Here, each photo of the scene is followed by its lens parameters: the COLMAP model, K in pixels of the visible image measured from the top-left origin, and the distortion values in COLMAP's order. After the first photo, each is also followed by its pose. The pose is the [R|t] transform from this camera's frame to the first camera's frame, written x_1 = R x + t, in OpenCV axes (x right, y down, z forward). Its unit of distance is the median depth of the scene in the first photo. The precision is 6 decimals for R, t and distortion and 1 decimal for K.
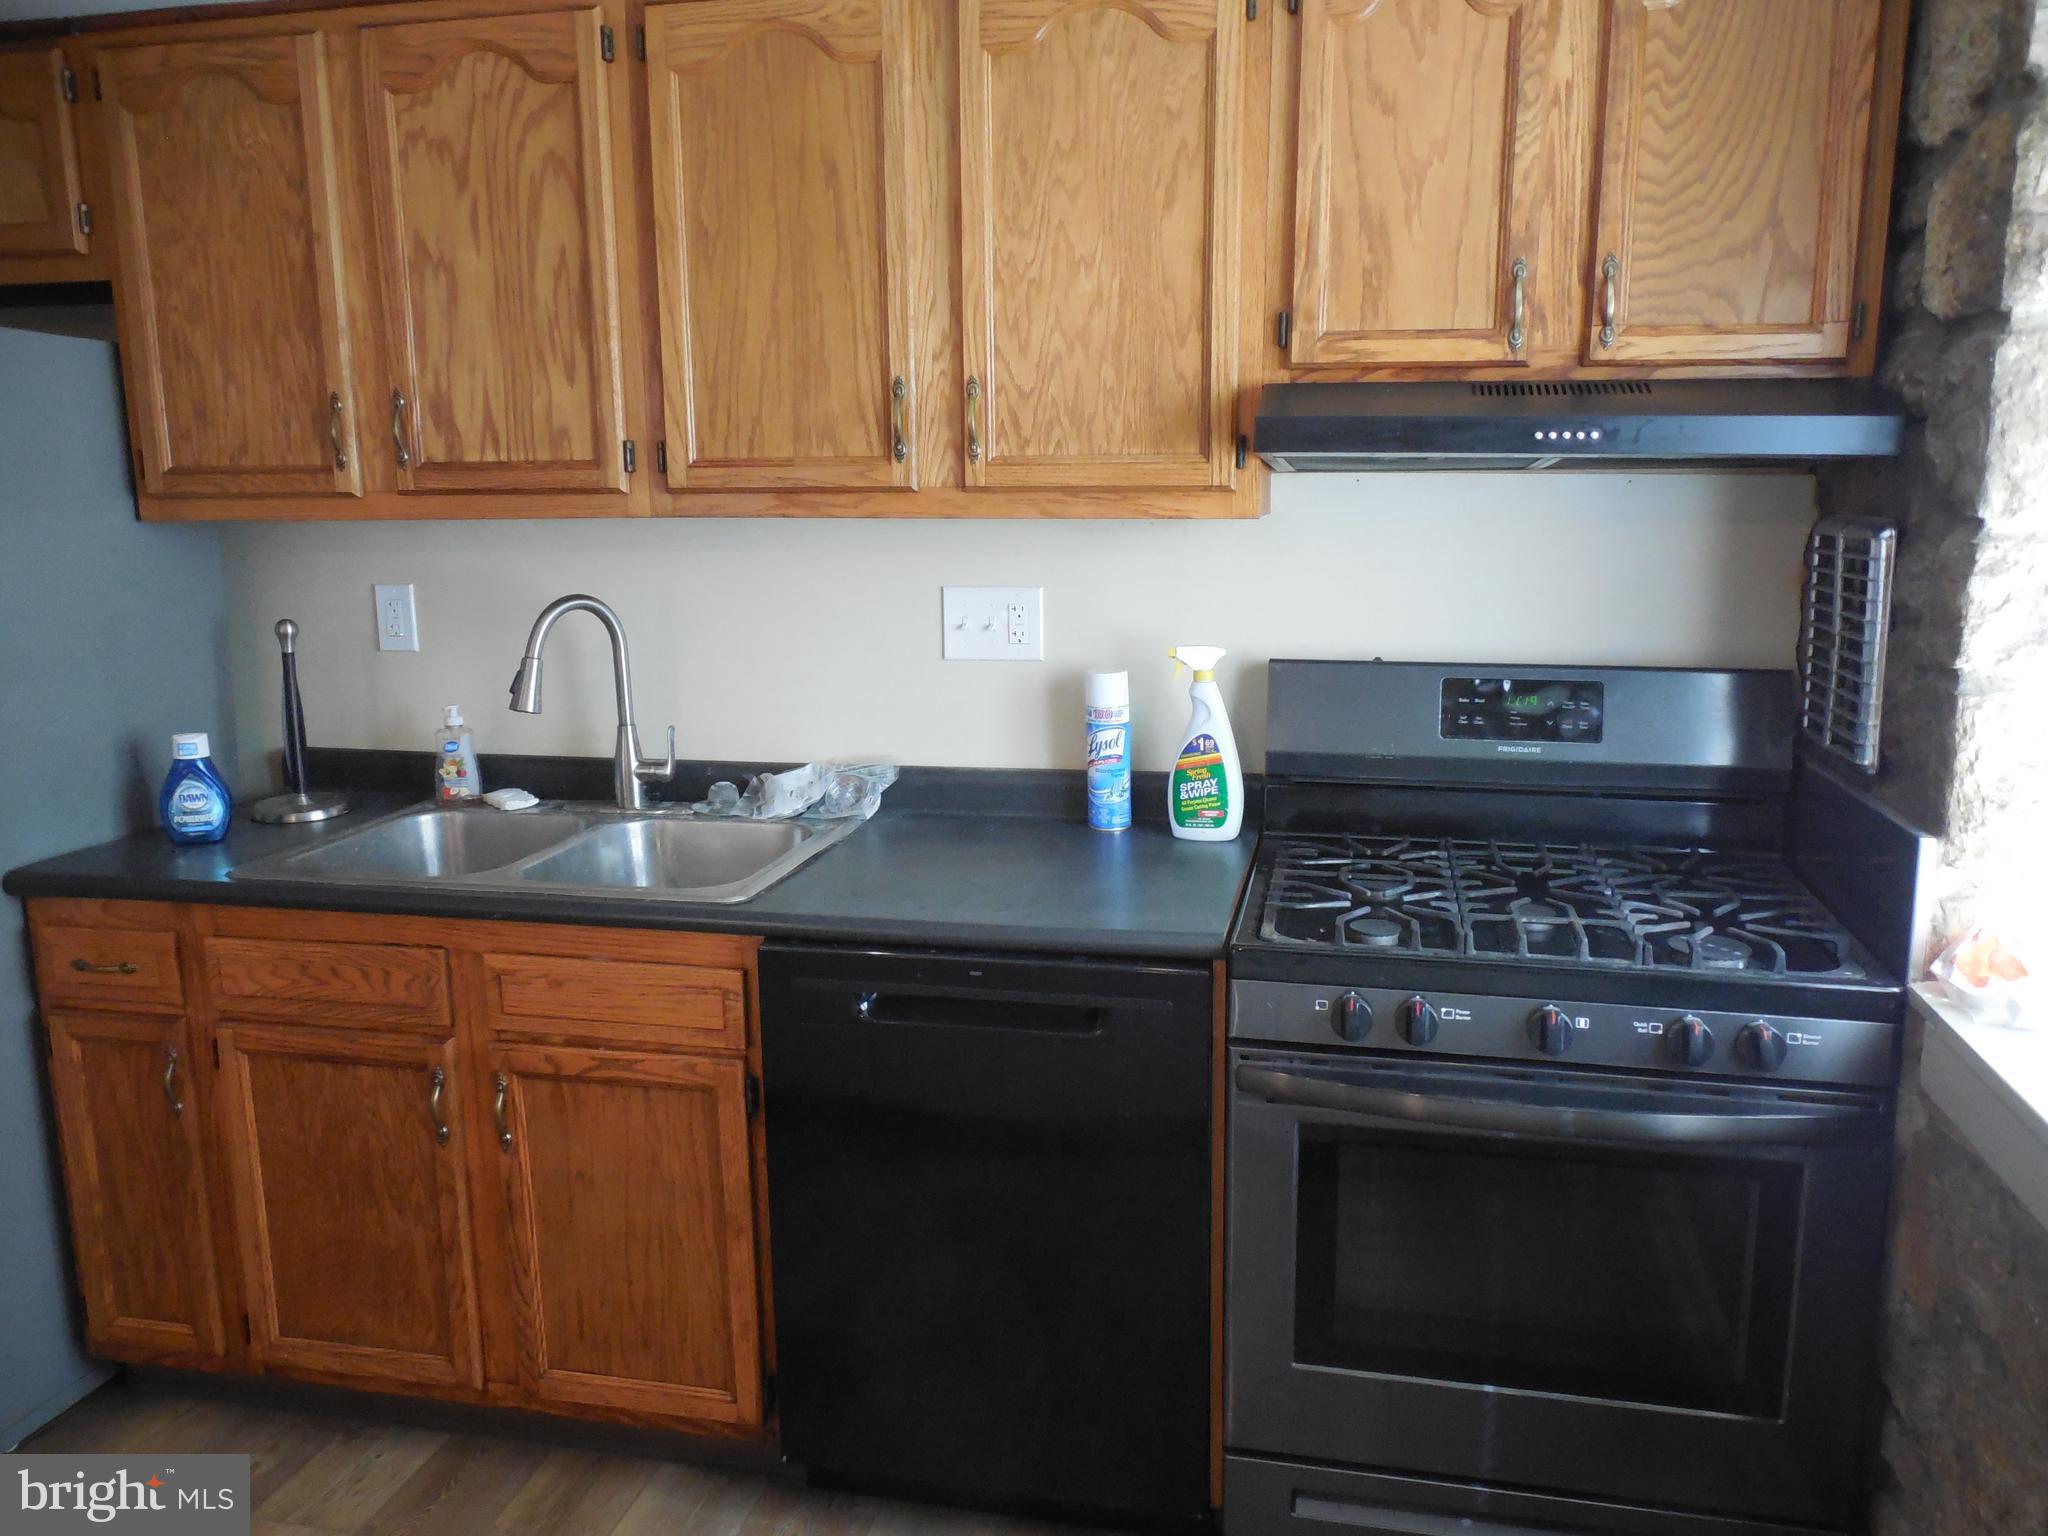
lens RADIAL K [[1539.3, 0, 1024.0], [0, 1539.3, 768.0], [0, 0, 1]] dist [-0.012539, 0.009841]
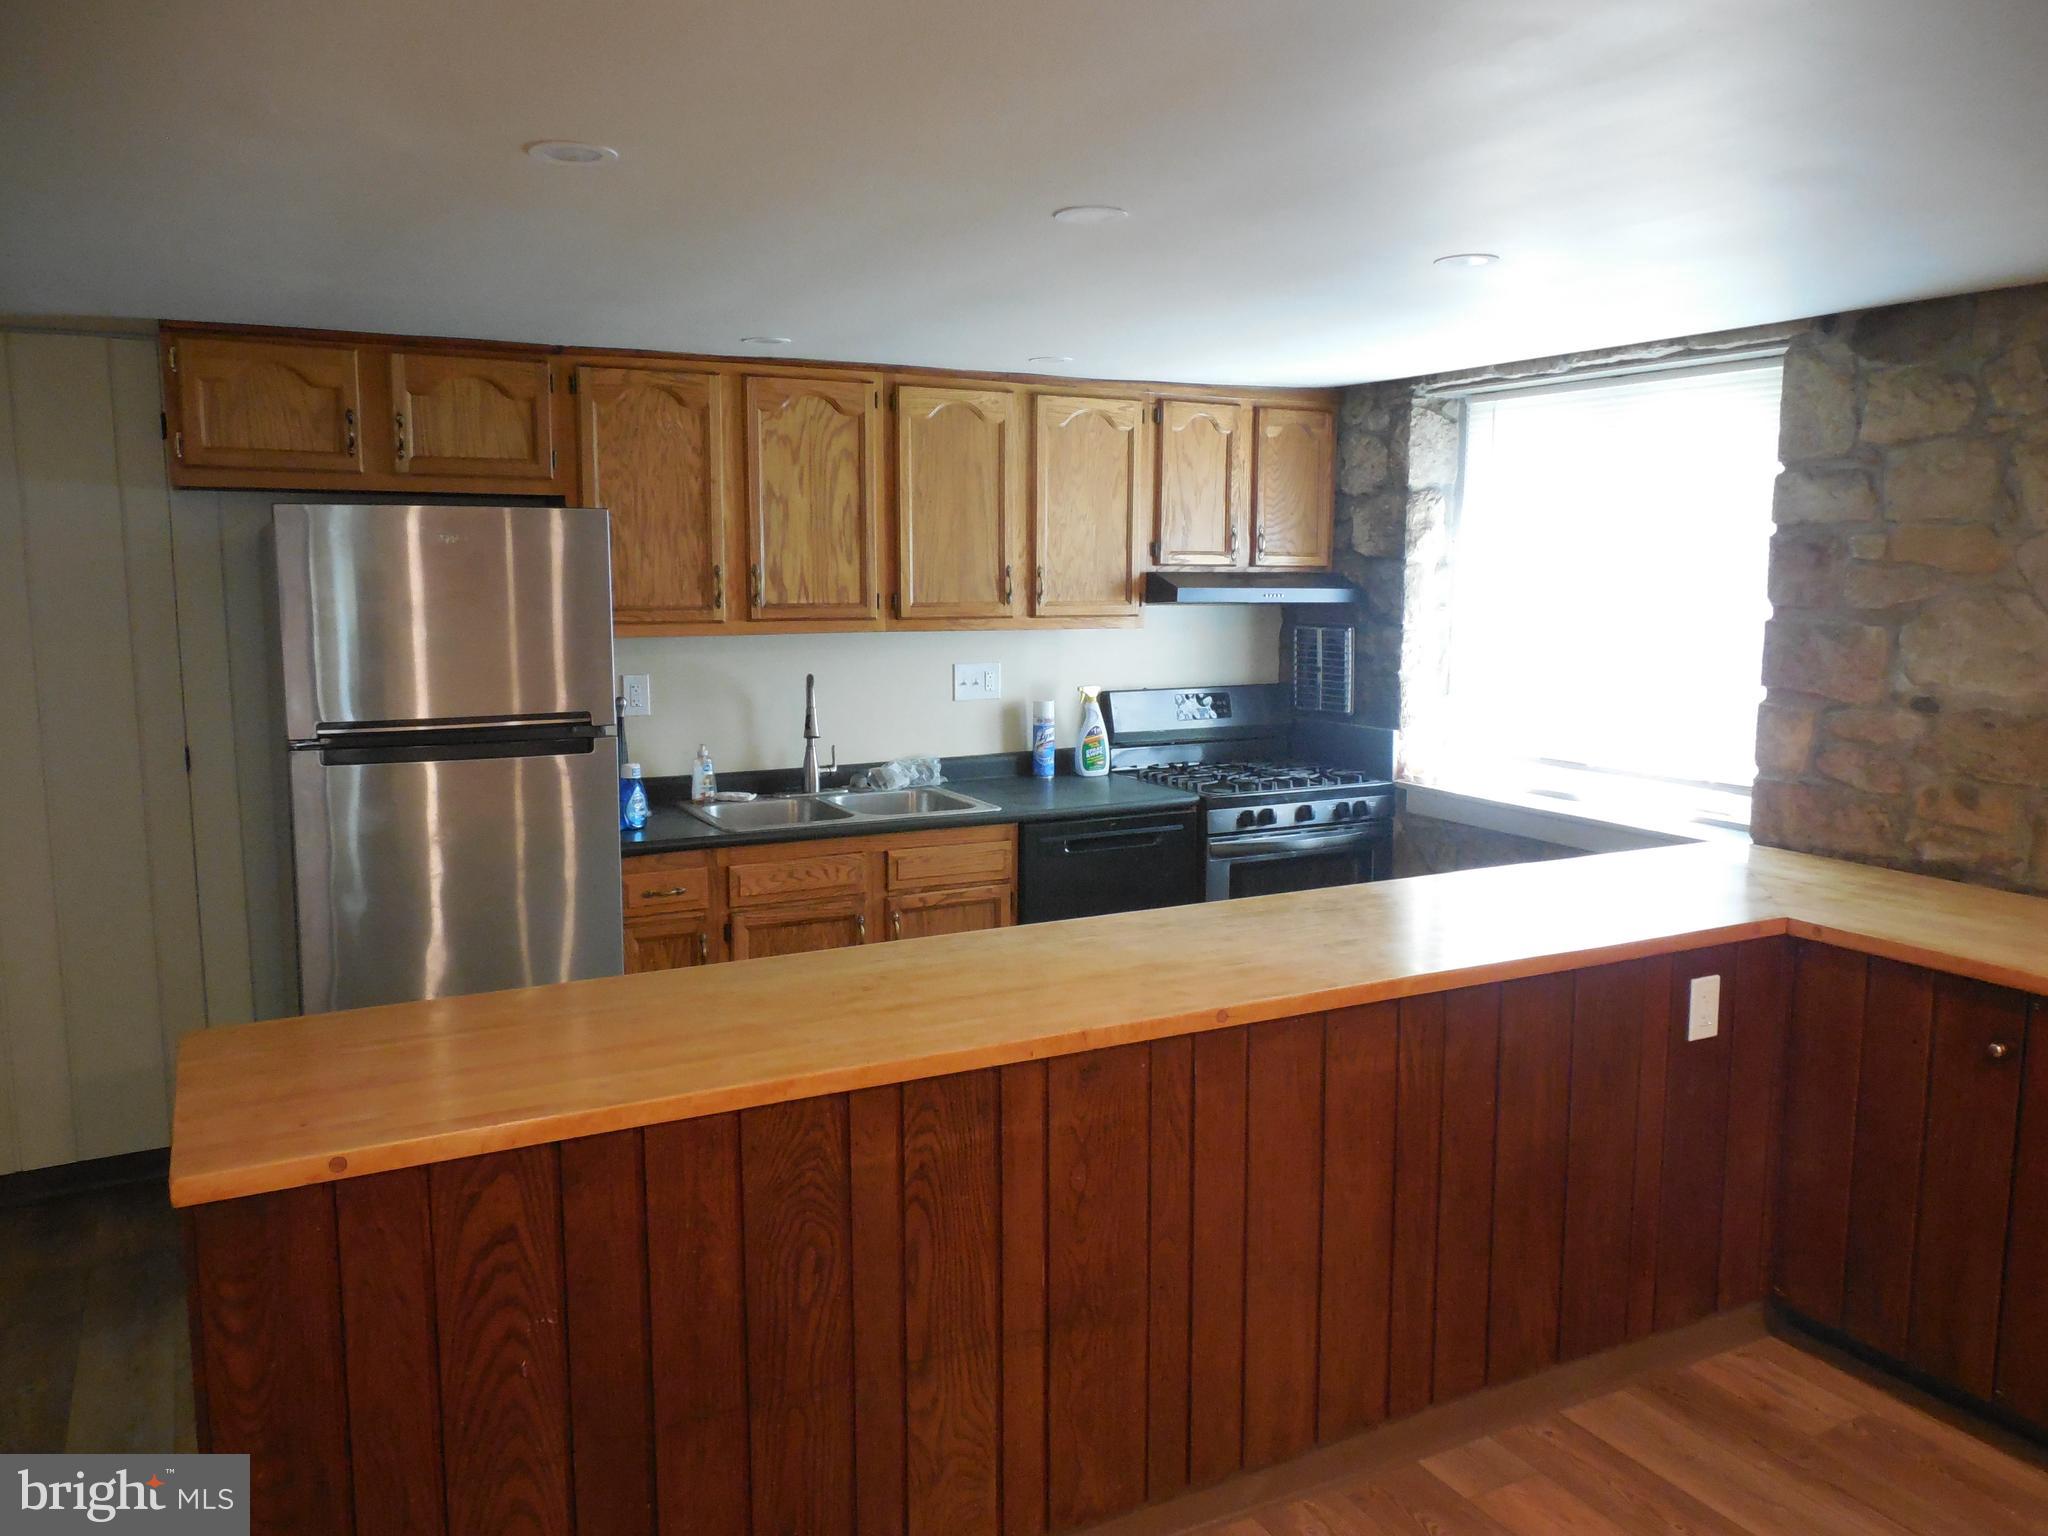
lens RADIAL K [[1530.4, 0, 1024.0], [0, 1530.4, 768.0], [0, 0, 1]] dist [0.007617, -0.012802]
pose [[0.758207, -0.075350, 0.647646, -1.430433], [0.115300, 0.993141, -0.019437, 0.070135], [-0.641739, 0.089411, 0.761694, -0.603844]]
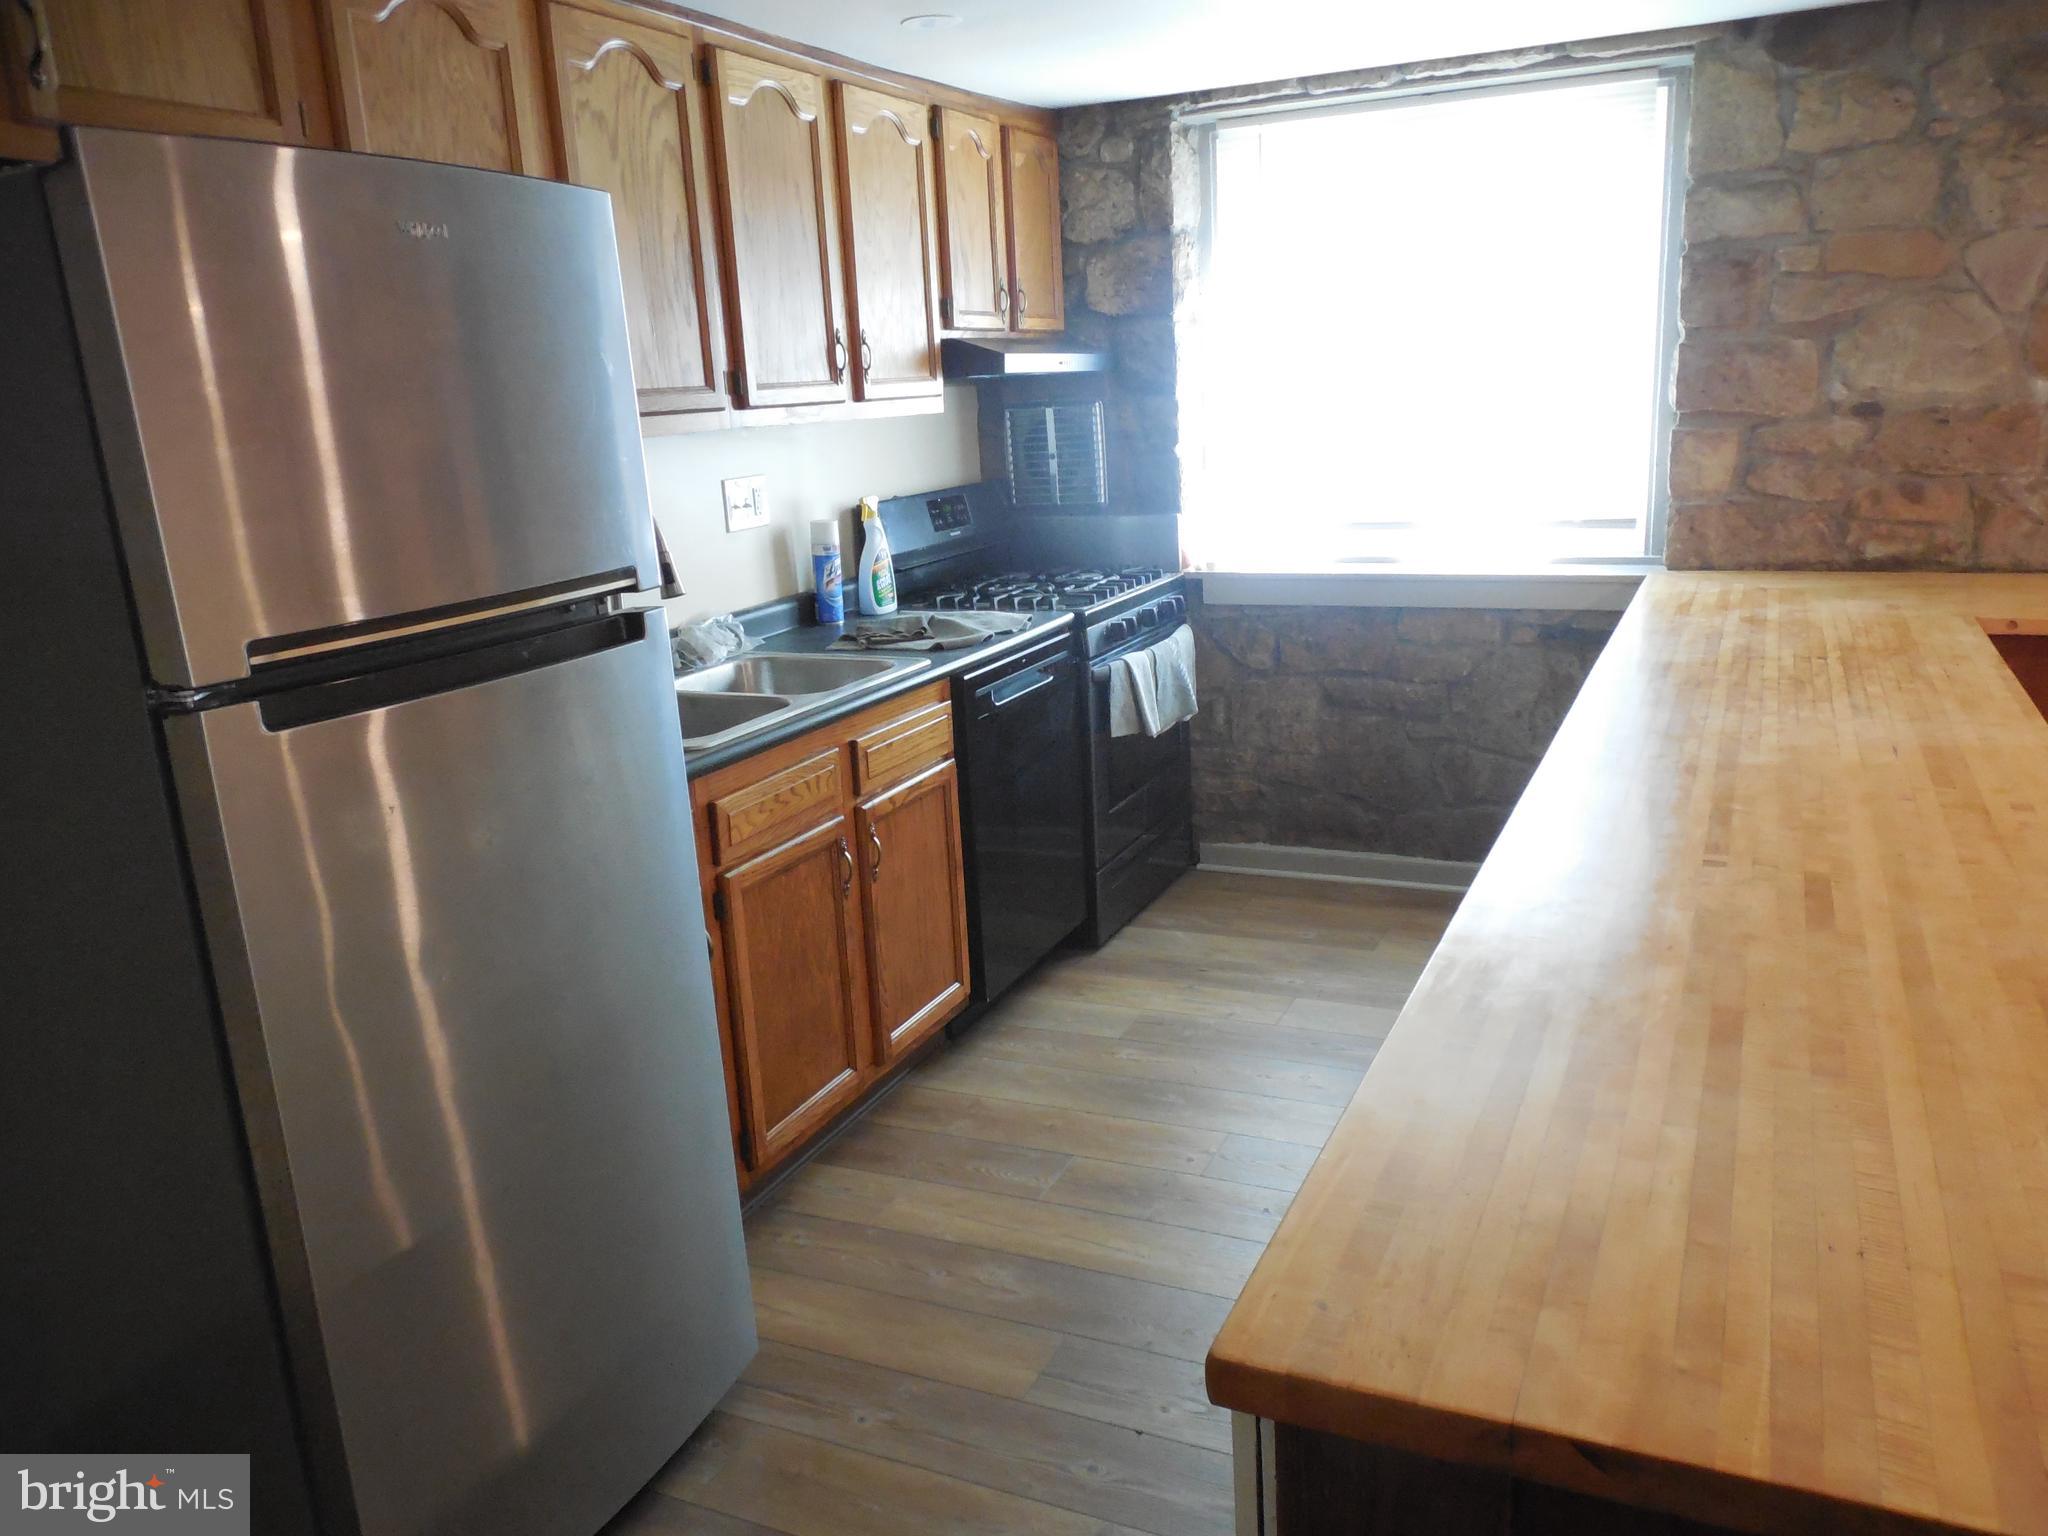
lens RADIAL K [[1530.4, 0, 1024.0], [0, 1530.4, 768.0], [0, 0, 1]] dist [0.007617, -0.012802]
pose [[0.219509, -0.243903, 0.944631, -1.558459], [0.236217, 0.952723, 0.191102, -0.079273], [-0.946582, 0.181189, 0.266745, 0.474203]]
